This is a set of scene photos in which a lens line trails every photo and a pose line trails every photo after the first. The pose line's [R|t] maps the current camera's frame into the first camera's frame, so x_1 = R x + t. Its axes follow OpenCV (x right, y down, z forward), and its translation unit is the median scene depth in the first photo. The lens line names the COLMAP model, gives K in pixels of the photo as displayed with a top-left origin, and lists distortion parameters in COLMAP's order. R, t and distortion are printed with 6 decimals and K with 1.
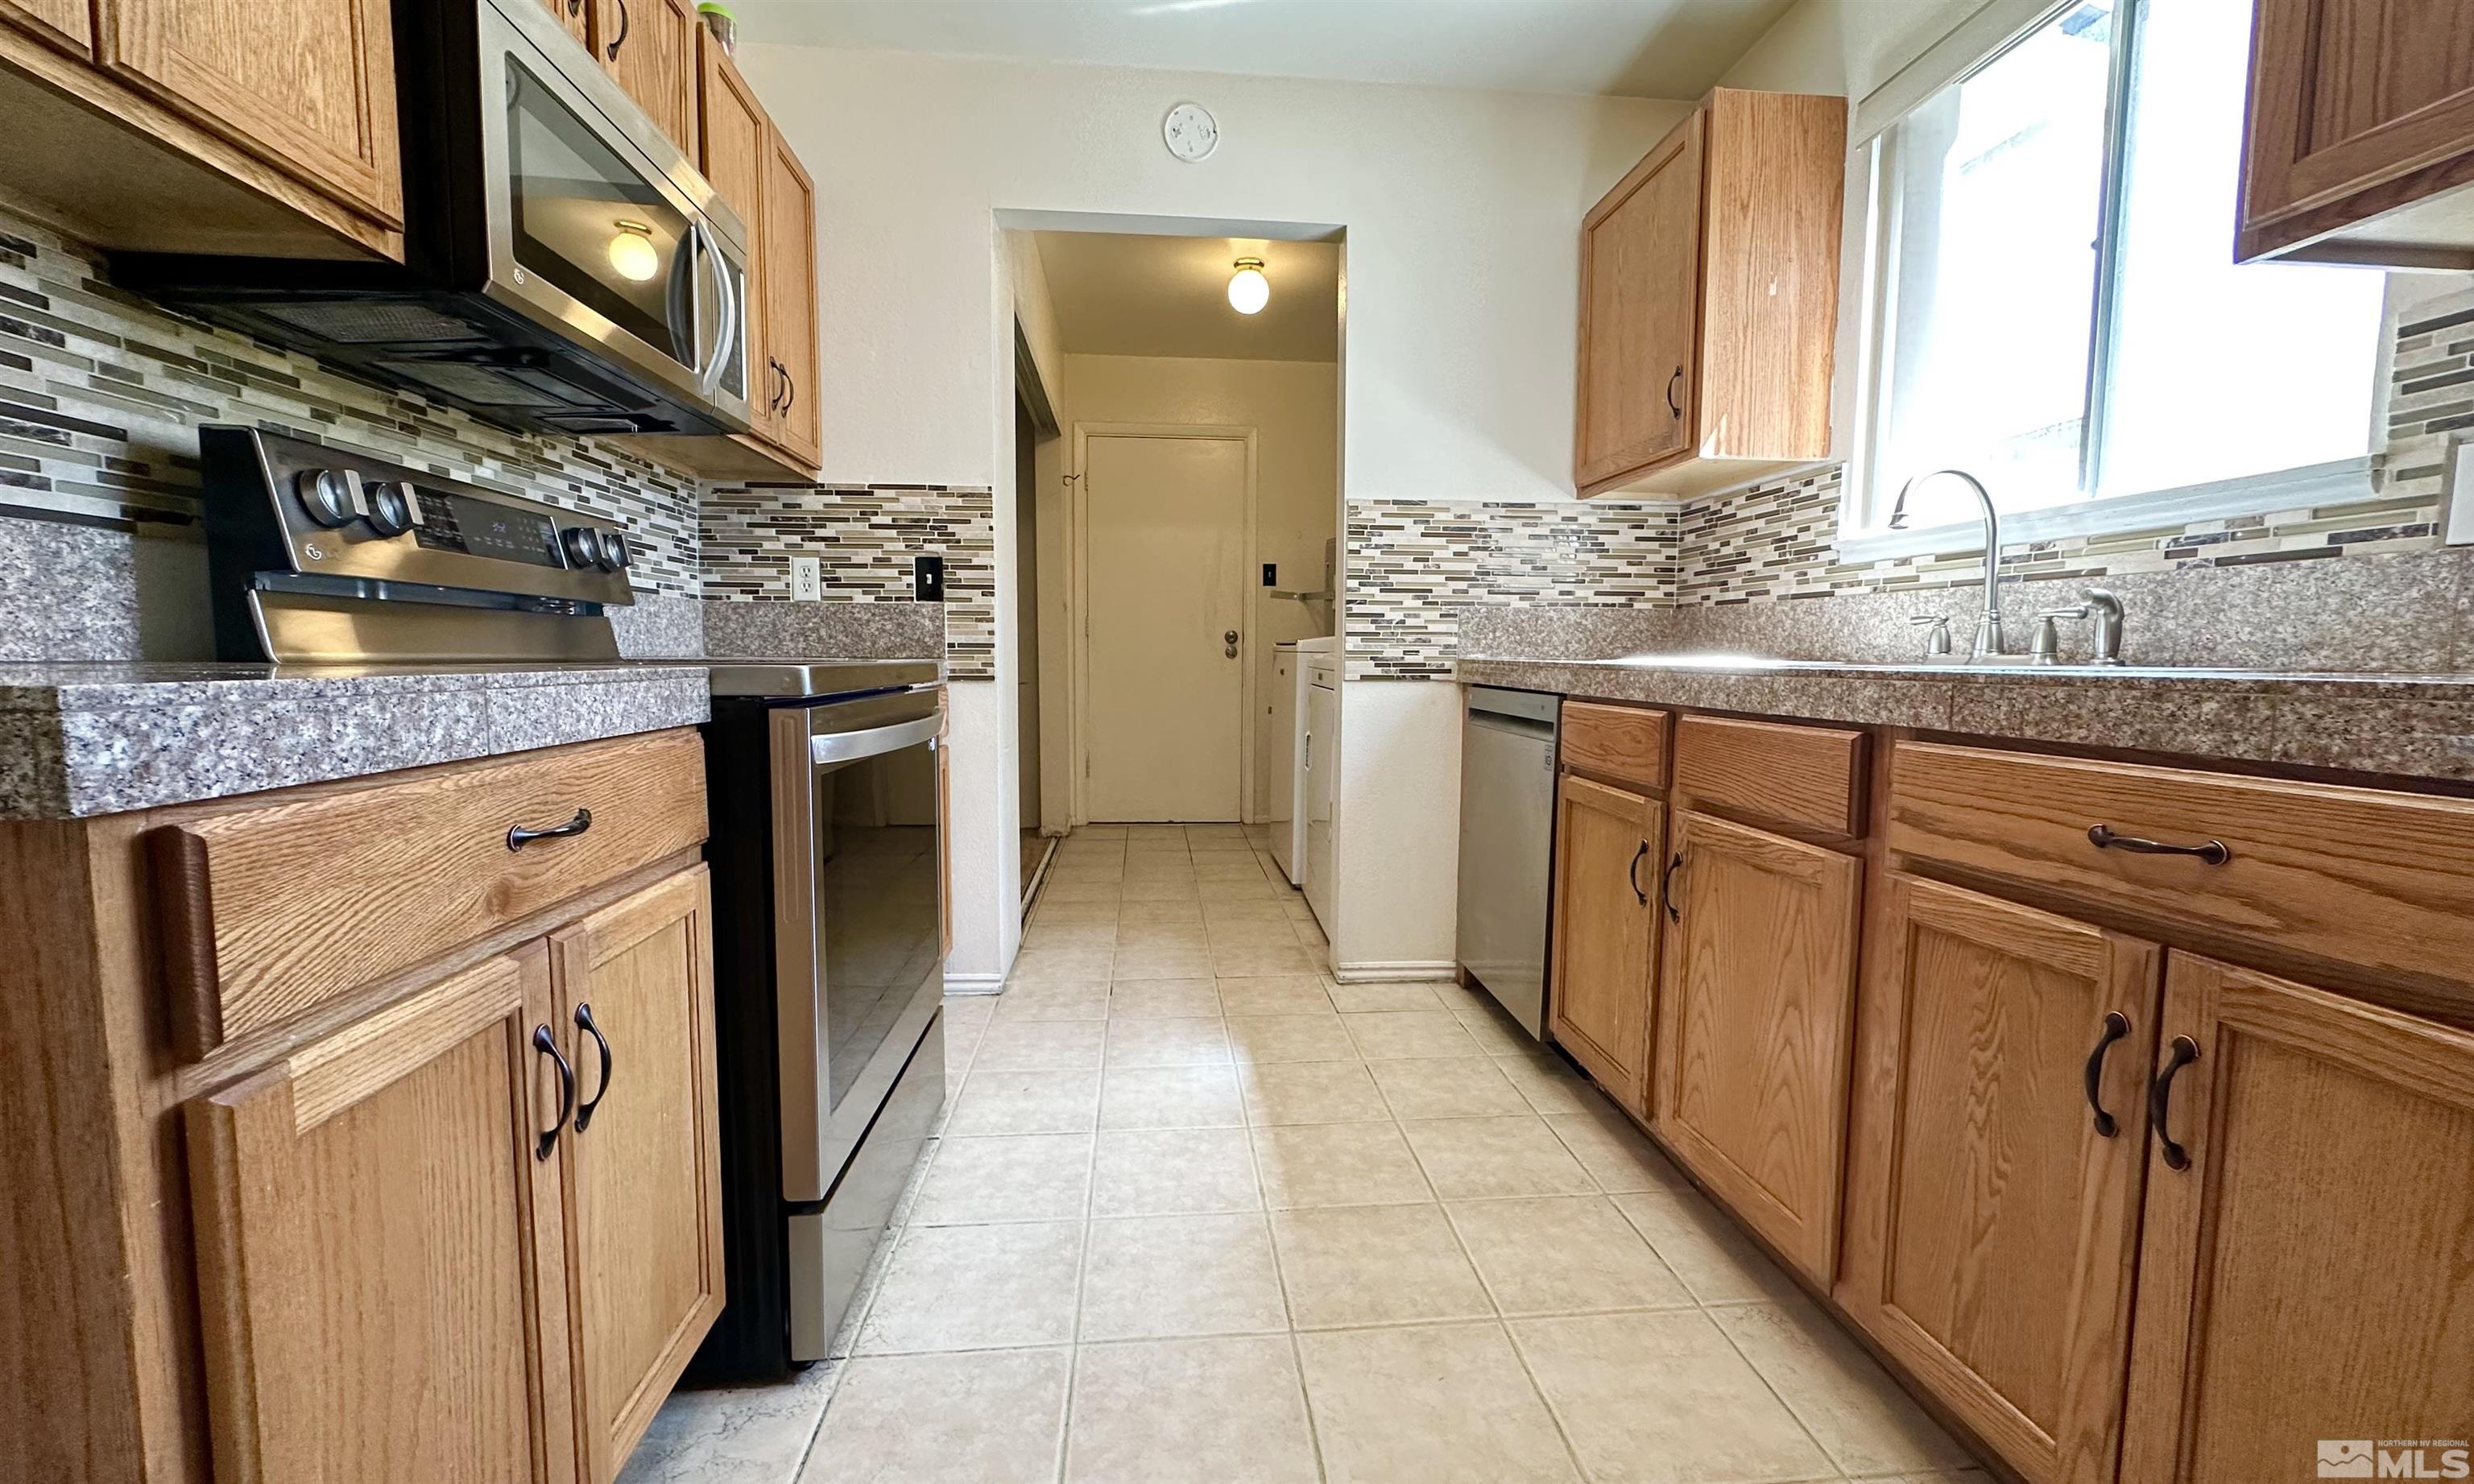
lens RADIAL K [[1020.6, 0, 1237.0], [0, 1020.6, 742.0], [0, 0, 1]] dist [-0.000831, -0.000027]
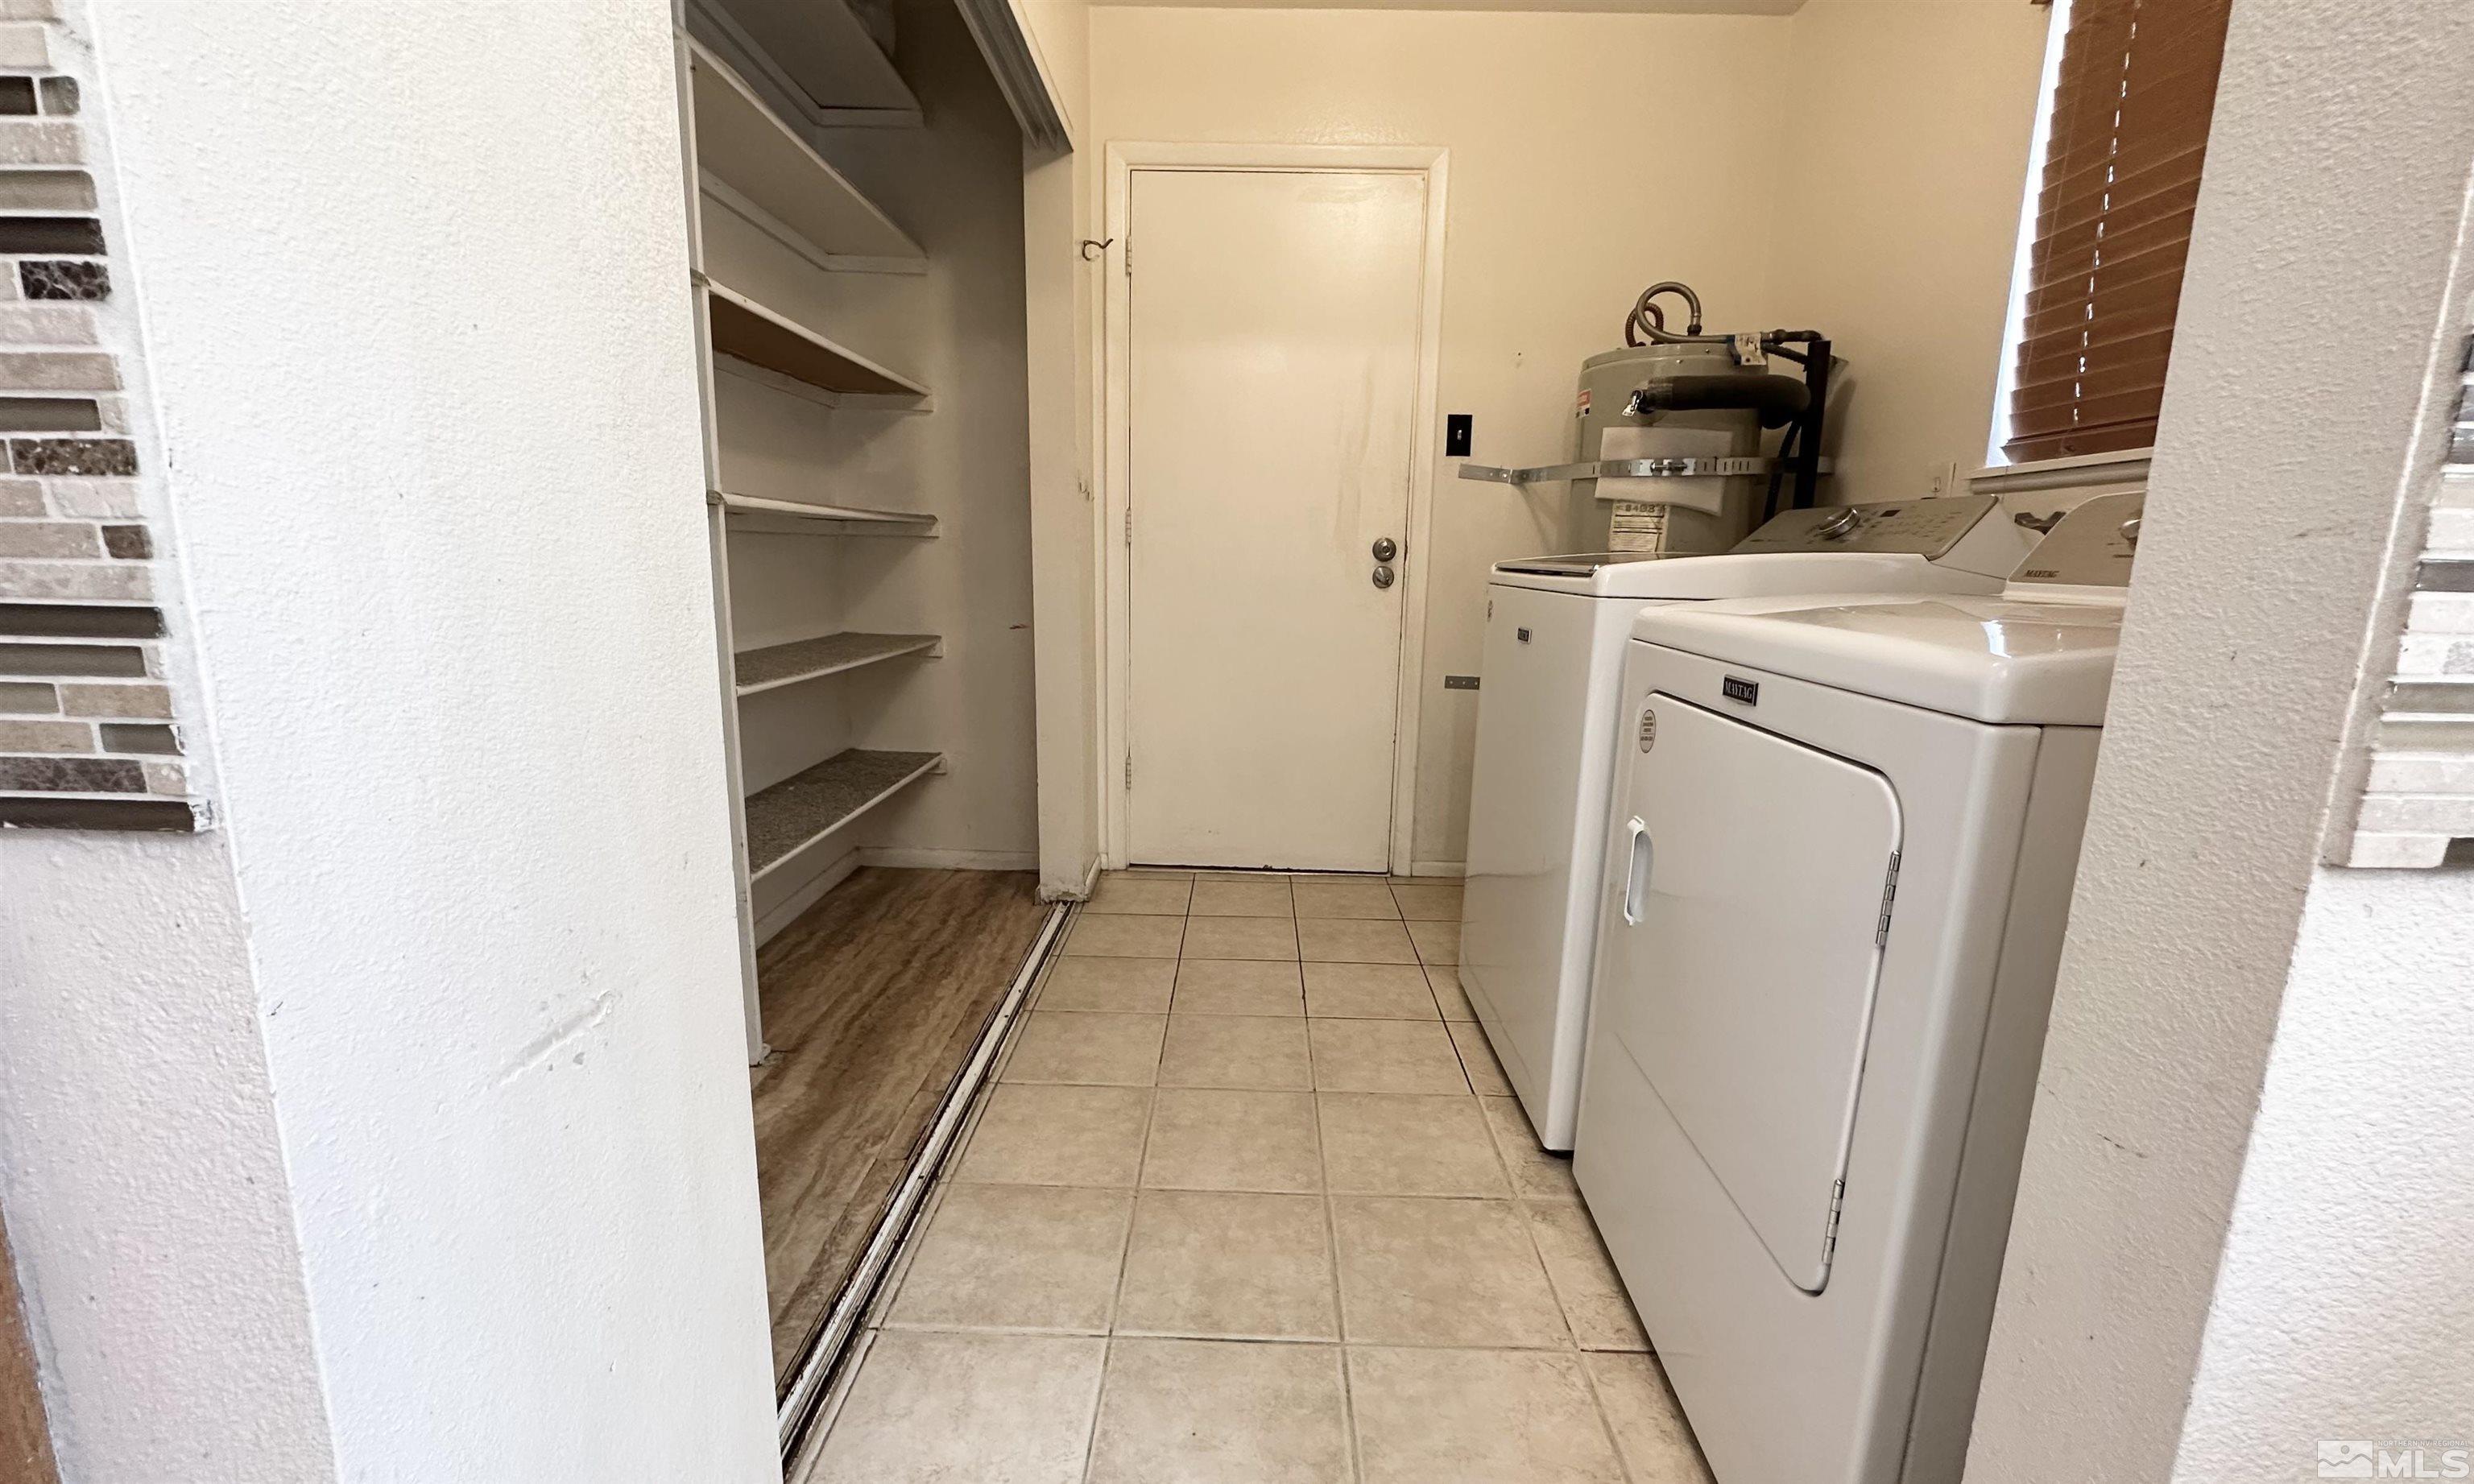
lens RADIAL K [[1020.6, 0, 1237.0], [0, 1020.6, 742.0], [0, 0, 1]] dist [-0.000831, -0.000027]
pose [[0.994474, 0.031263, -0.100223, -0.026563], [-0.022139, 0.995614, 0.090894, -0.047805], [0.102625, -0.088173, 0.990805, 0.435896]]
